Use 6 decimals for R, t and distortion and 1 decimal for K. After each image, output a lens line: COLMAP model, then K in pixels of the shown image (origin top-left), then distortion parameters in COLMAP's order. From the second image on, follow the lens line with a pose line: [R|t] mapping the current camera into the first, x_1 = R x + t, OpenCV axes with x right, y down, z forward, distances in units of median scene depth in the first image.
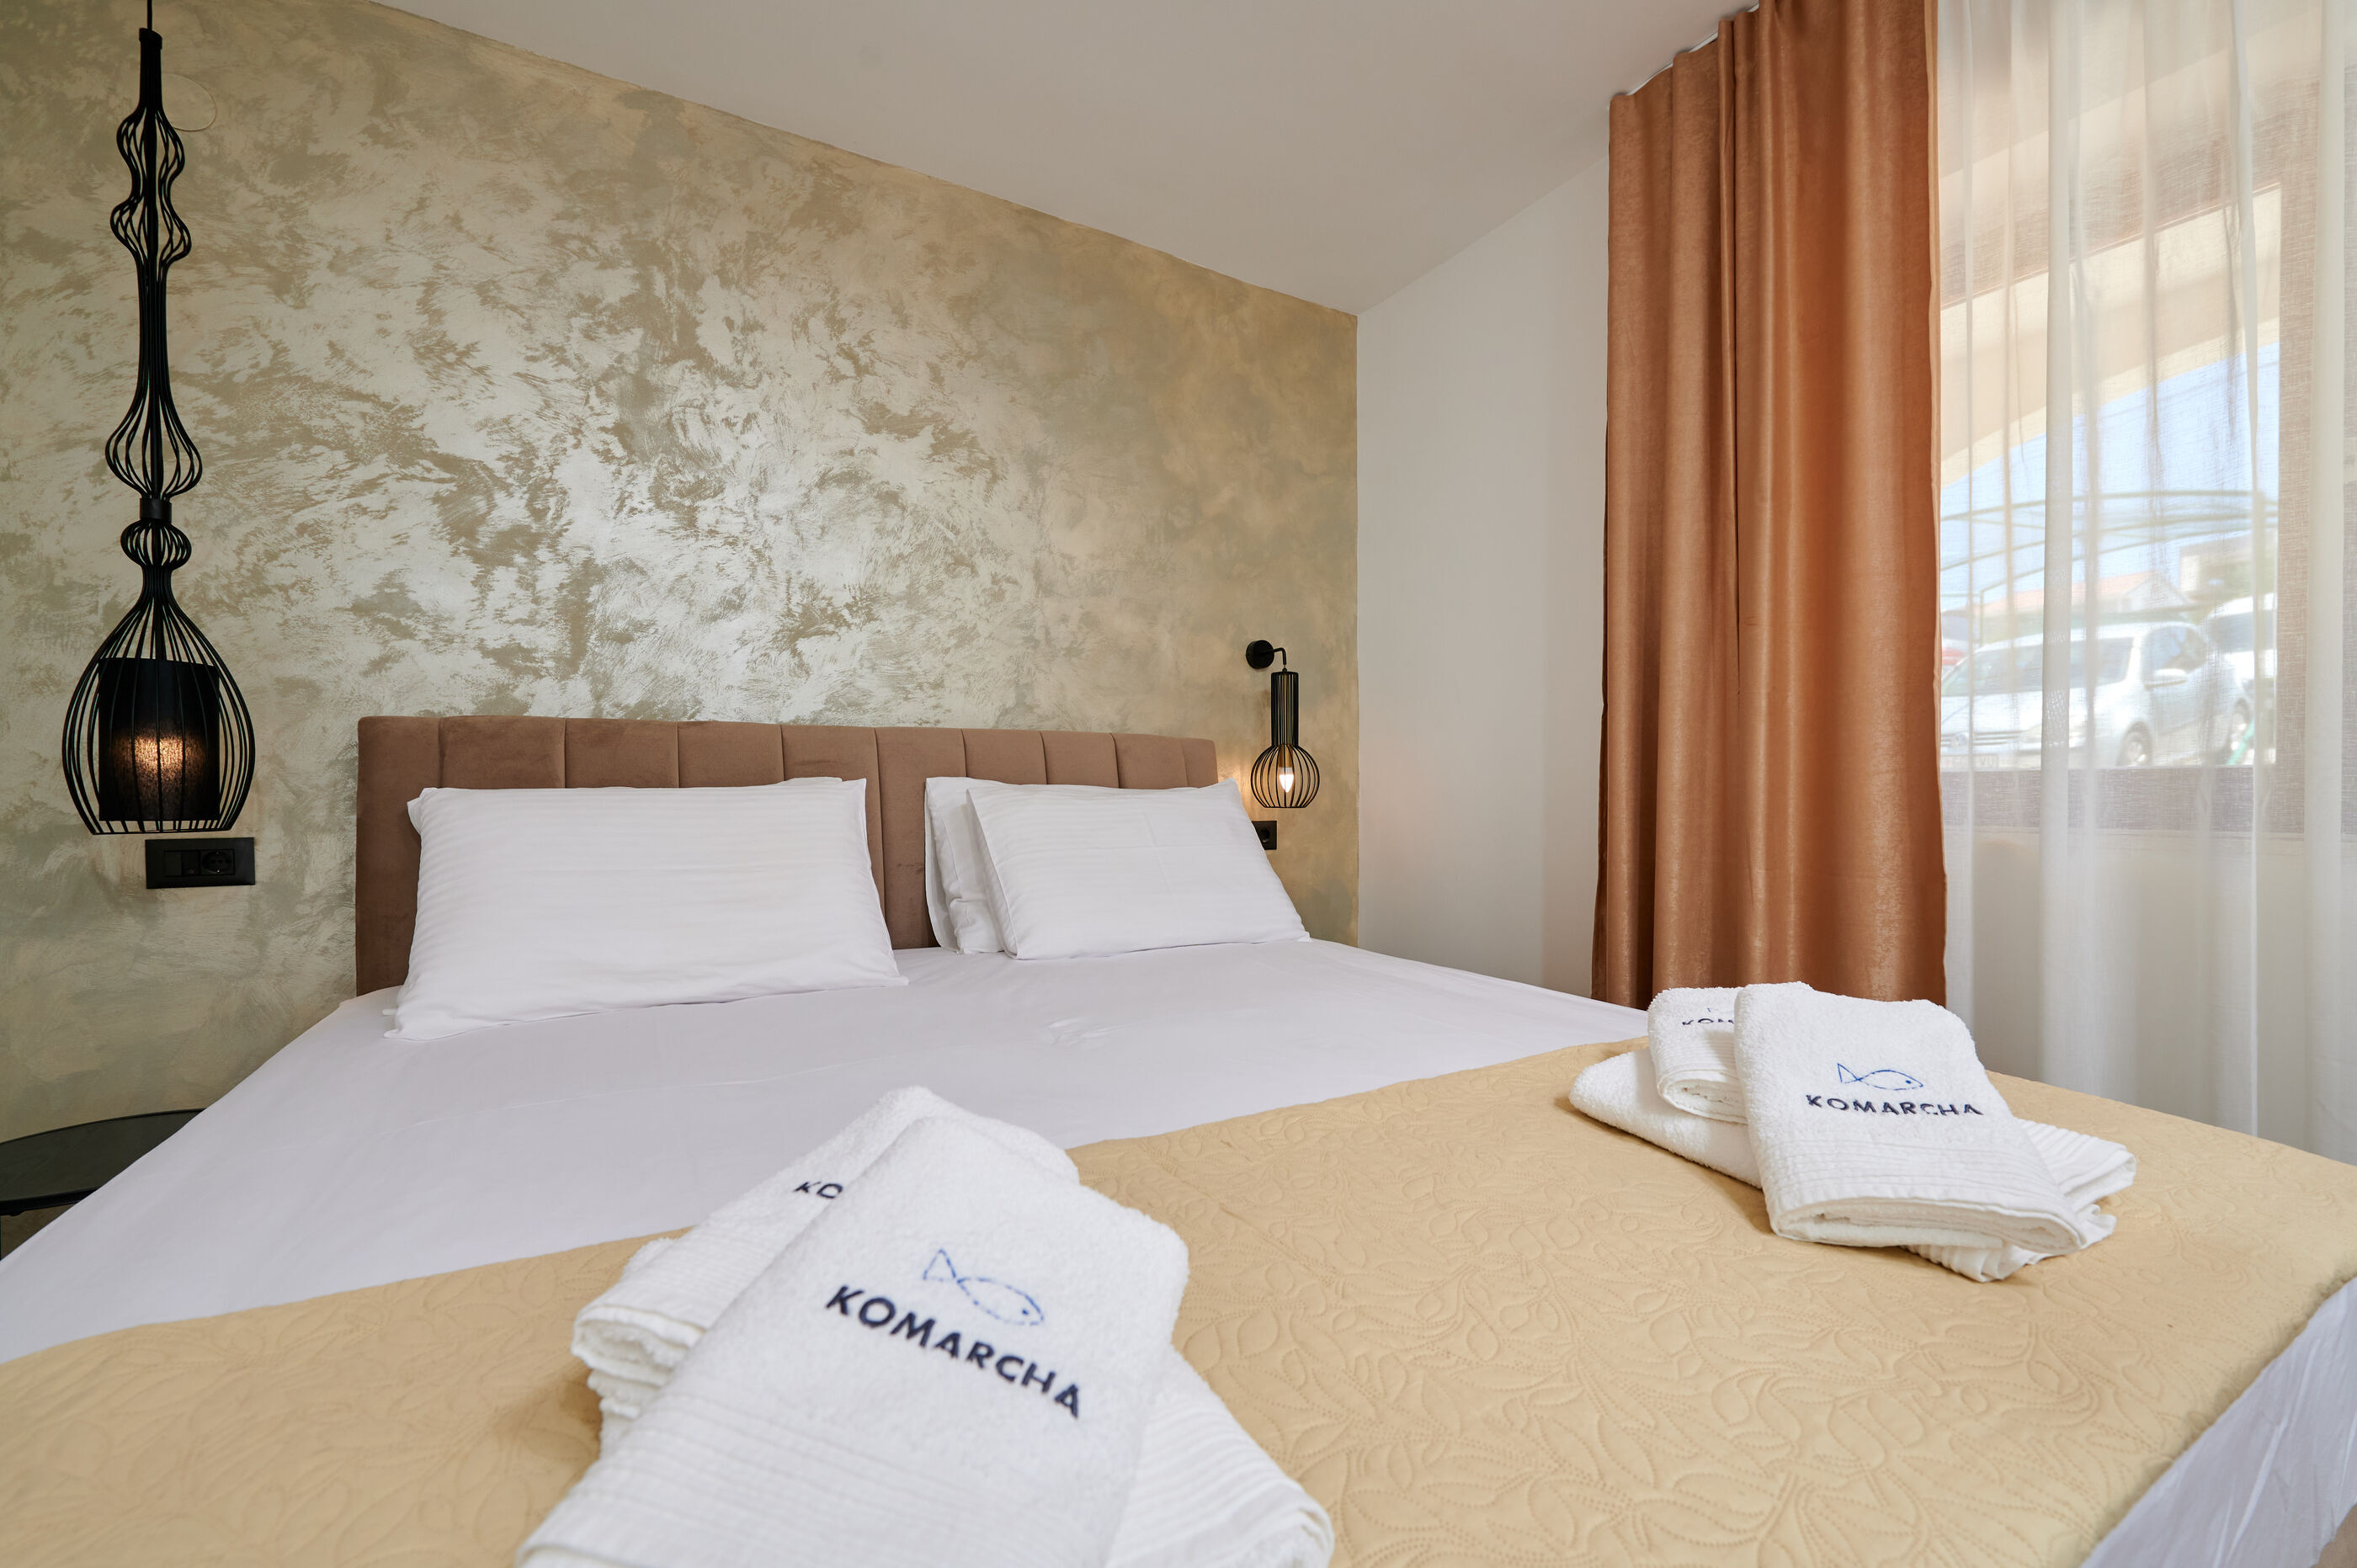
lens RADIAL K [[952.1, 0, 1170.0], [0, 952.1, 797.7], [0, 0, 1]] dist [0.000672, -0.001059]
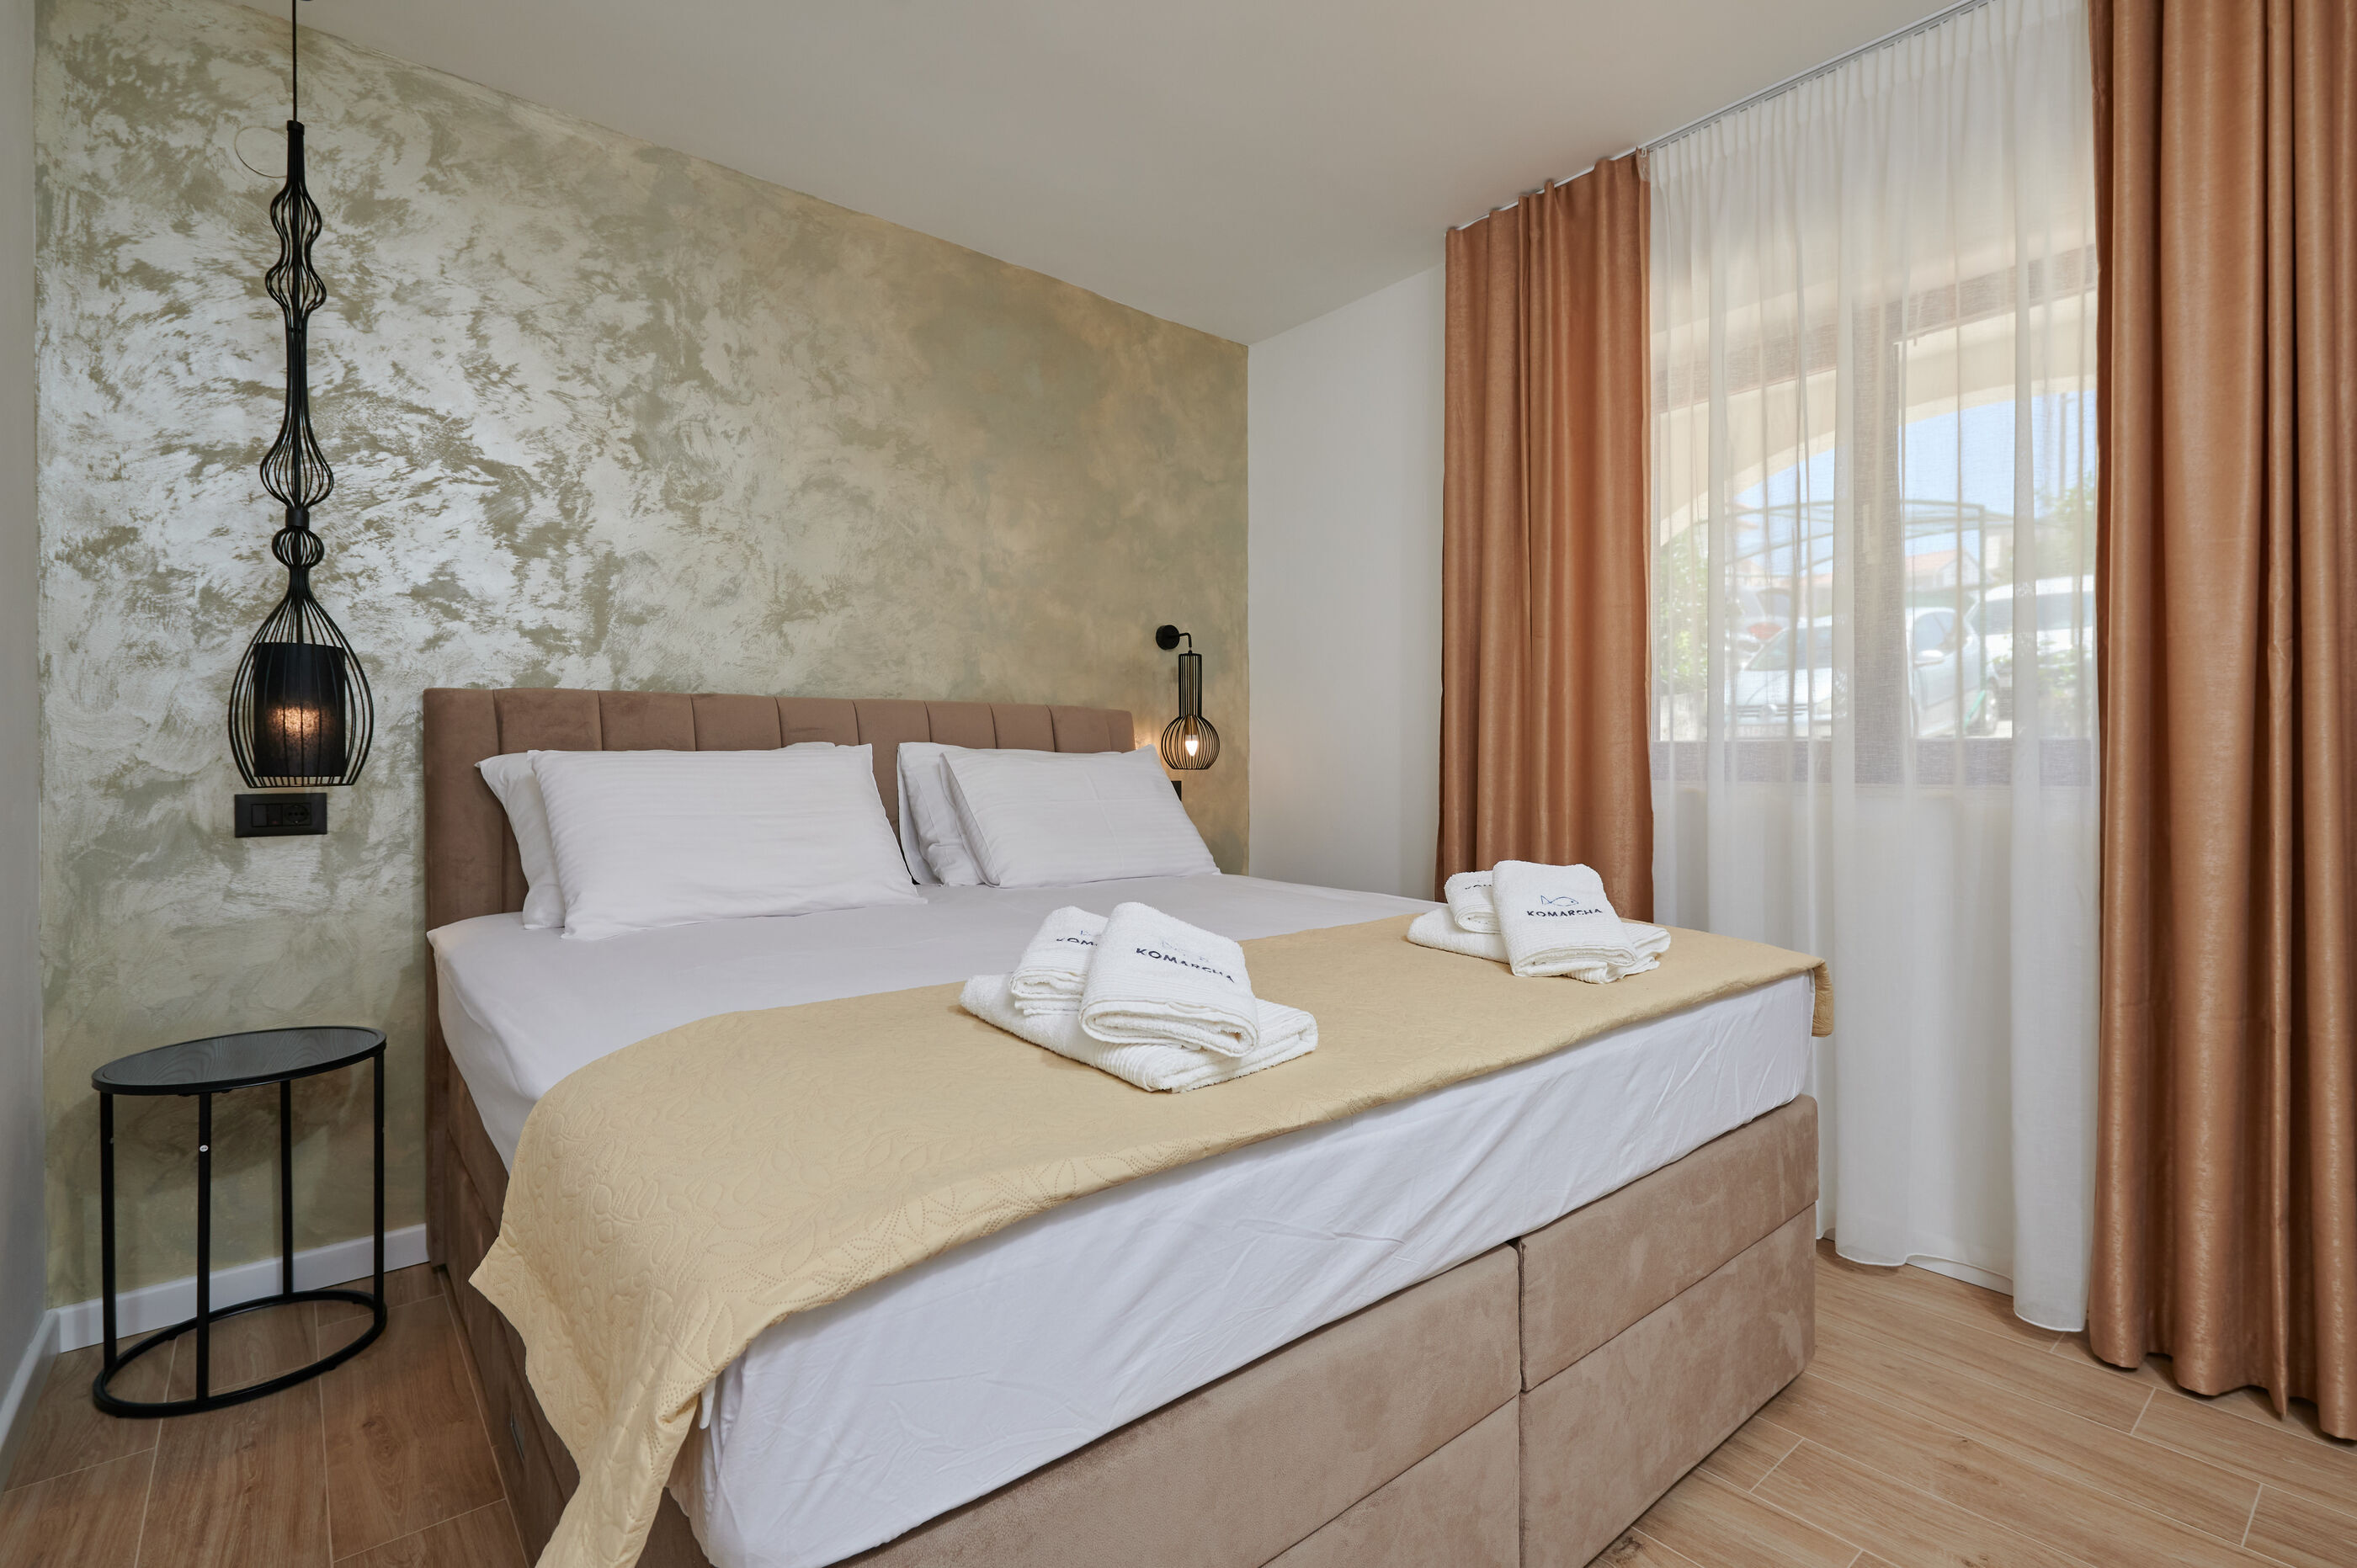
lens RADIAL K [[1080.2, 0, 1184.2], [0, 1080.2, 760.5], [0, 0, 1]] dist [-0.001065, 0.001596]
pose [[0.985627, 0.001161, 0.168930, -0.151126], [-0.000408, 0.999990, -0.004492, 0.007443], [-0.168934, 0.004358, 0.985618, -0.420150]]
